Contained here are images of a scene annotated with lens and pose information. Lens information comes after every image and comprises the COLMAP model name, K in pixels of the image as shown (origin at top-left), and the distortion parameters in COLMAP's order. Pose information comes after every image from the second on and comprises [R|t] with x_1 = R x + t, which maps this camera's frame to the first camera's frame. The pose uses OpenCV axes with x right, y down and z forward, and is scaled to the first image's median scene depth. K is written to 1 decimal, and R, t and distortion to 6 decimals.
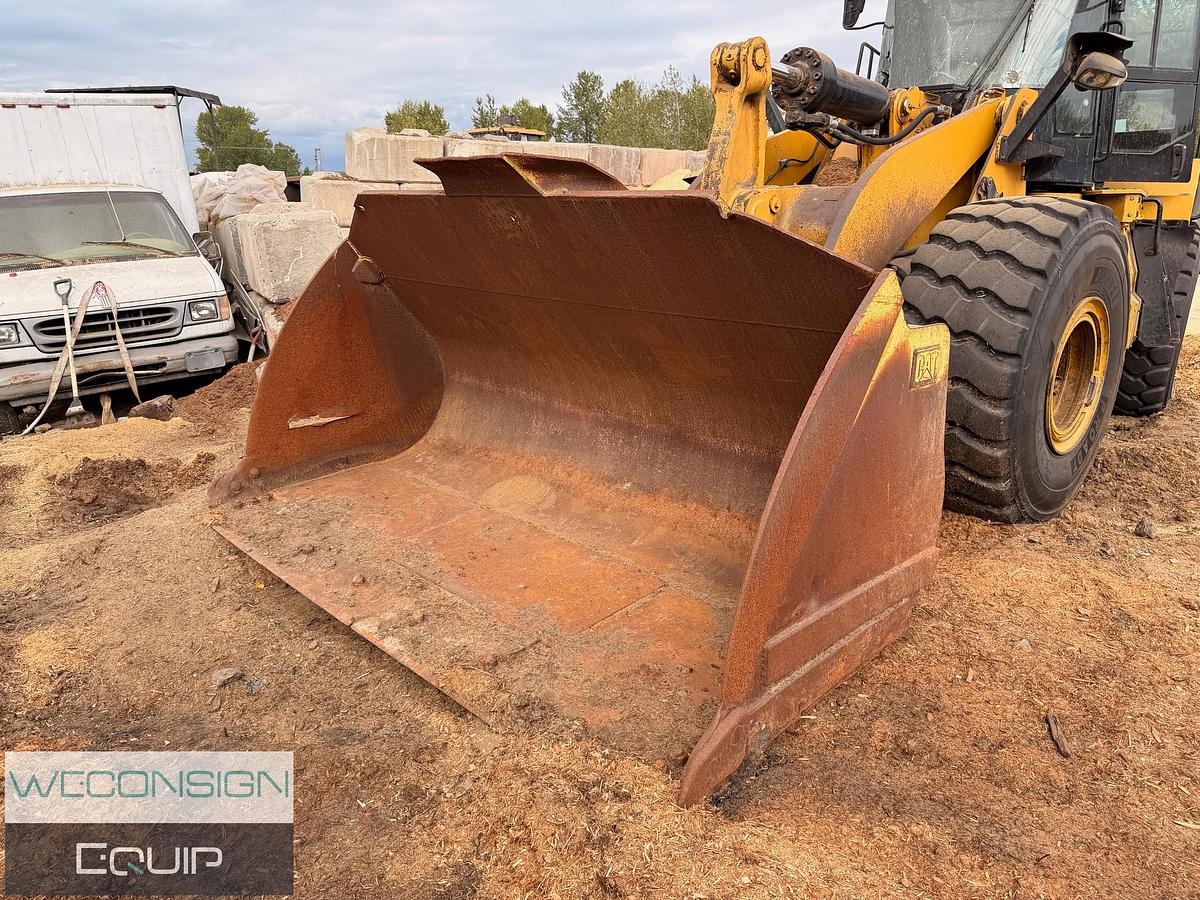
lens RADIAL K [[844.8, 0, 605.3], [0, 844.8, 437.7], [0, 0, 1]] dist [0.050293, -0.066780]
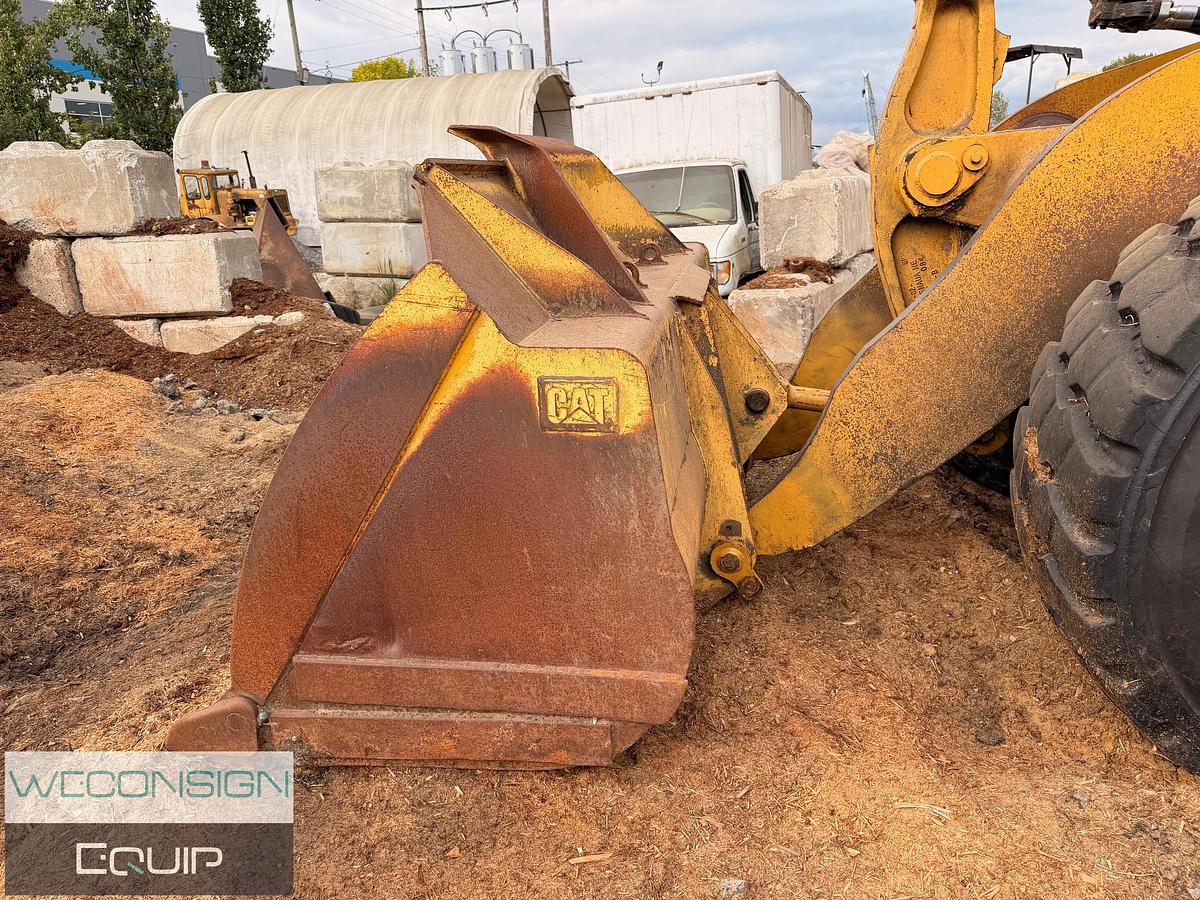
lens RADIAL K [[844.8, 0, 604.2], [0, 844.8, 455.0], [0, 0, 1]] dist [0.050293, -0.066780]
pose [[0.597262, 0.223813, -0.770186, 0.552457], [-0.178400, 0.973291, 0.144489, -0.087268], [0.781954, 0.051103, 0.621238, 0.347806]]
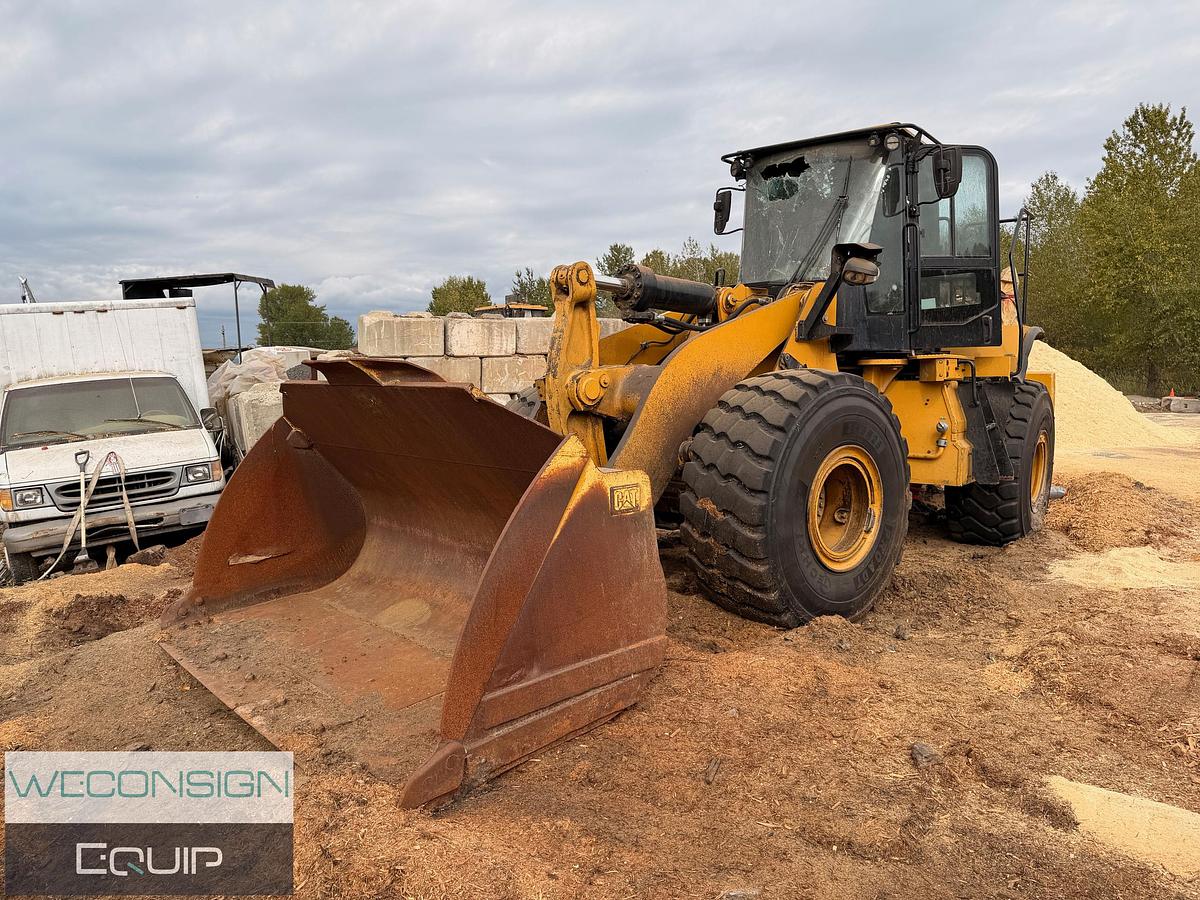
lens RADIAL K [[844.8, 0, 604.4], [0, 844.8, 438.2], [0, 0, 1]] dist [0.050293, -0.066780]
pose [[0.998379, -0.026970, -0.050129, 0.245373], [0.017604, 0.983752, -0.178667, 0.039331], [0.054133, 0.177495, 0.982632, -0.234509]]
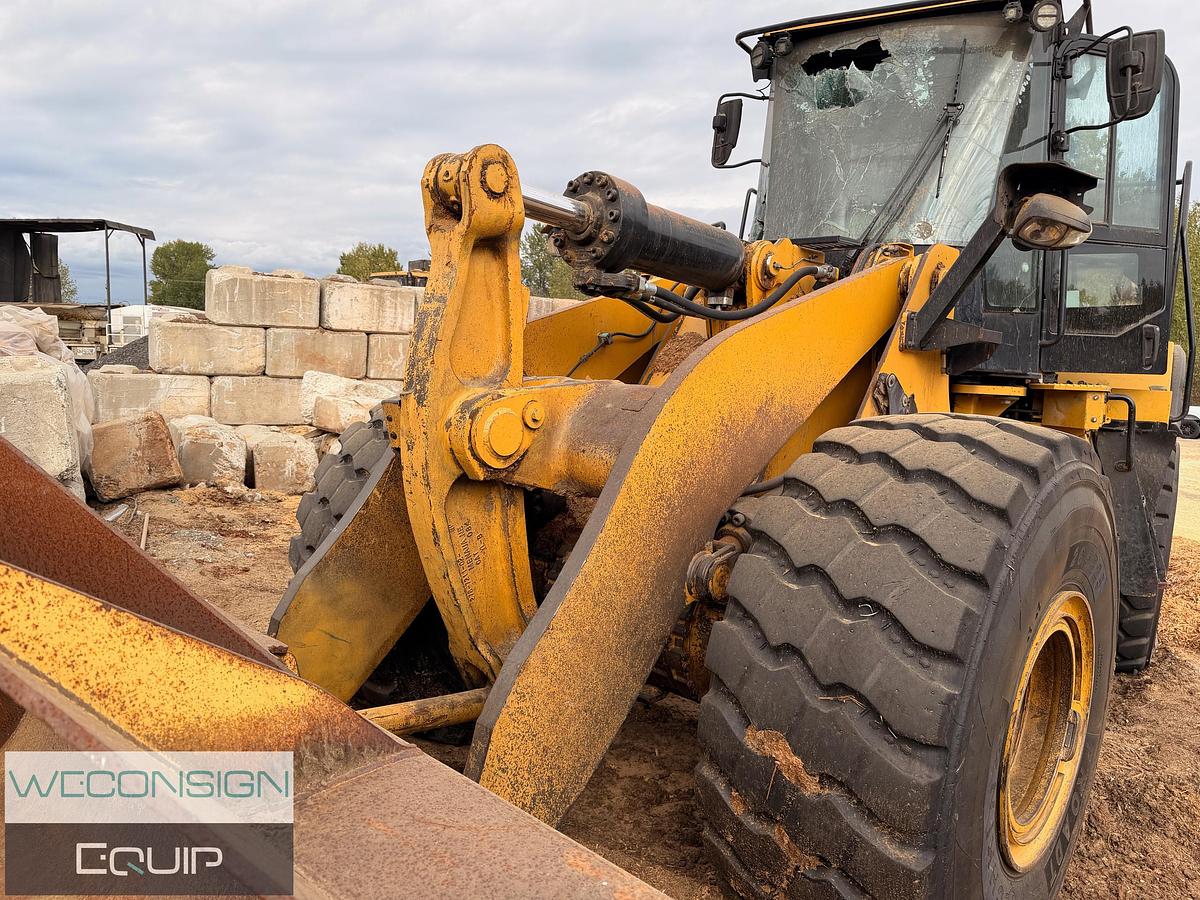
lens RADIAL K [[844.8, 0, 604.1], [0, 844.8, 443.9], [0, 0, 1]] dist [0.050293, -0.066780]
pose [[0.998345, 0.022649, 0.052853, 0.204591], [-0.014297, 0.988069, -0.153347, -0.154211], [-0.055696, 0.152337, 0.986758, 0.391297]]
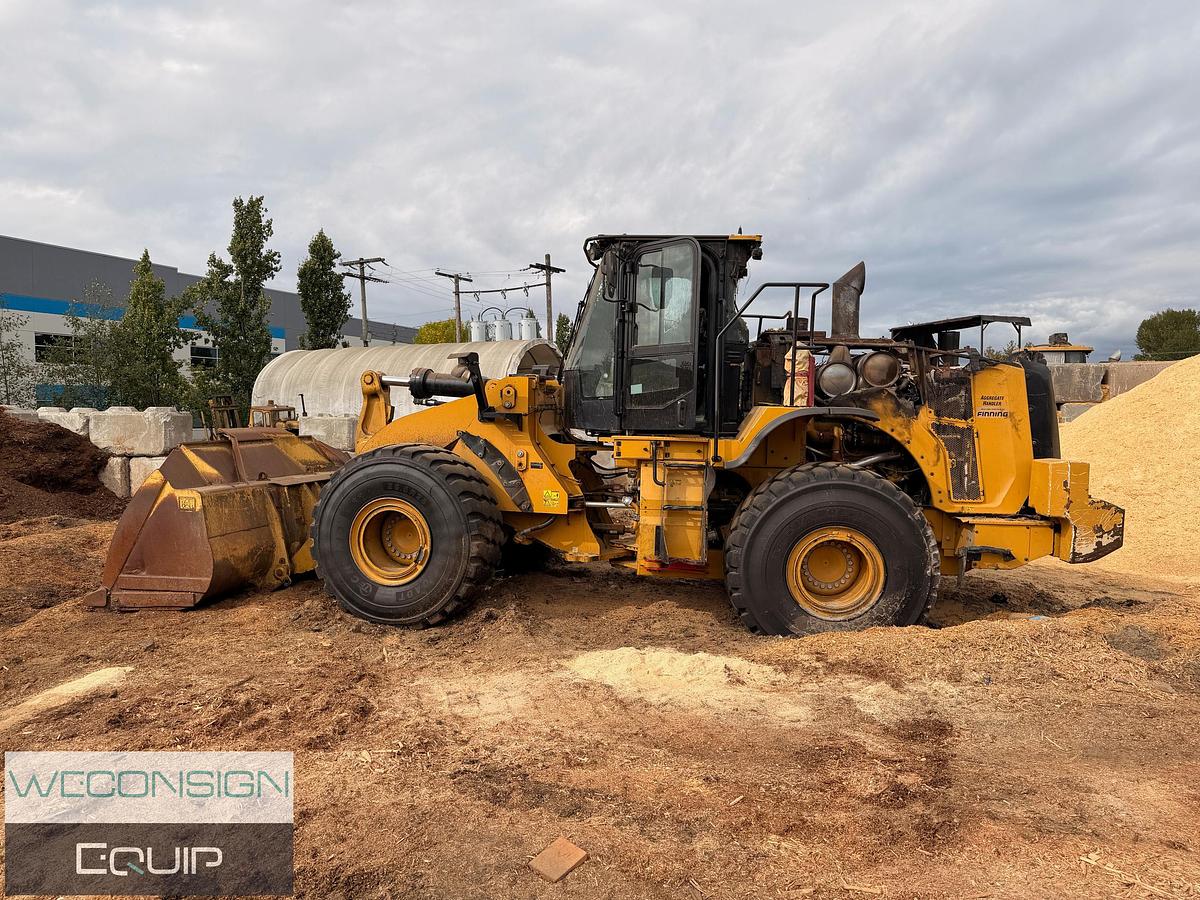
lens RADIAL K [[844.8, 0, 605.5], [0, 844.8, 450.7], [0, 0, 1]] dist [0.050293, -0.066780]
pose [[0.517648, 0.030420, -0.855053, 2.110831], [-0.215143, 0.971885, -0.095670, -0.170657], [0.828103, 0.233482, 0.509639, 0.391635]]
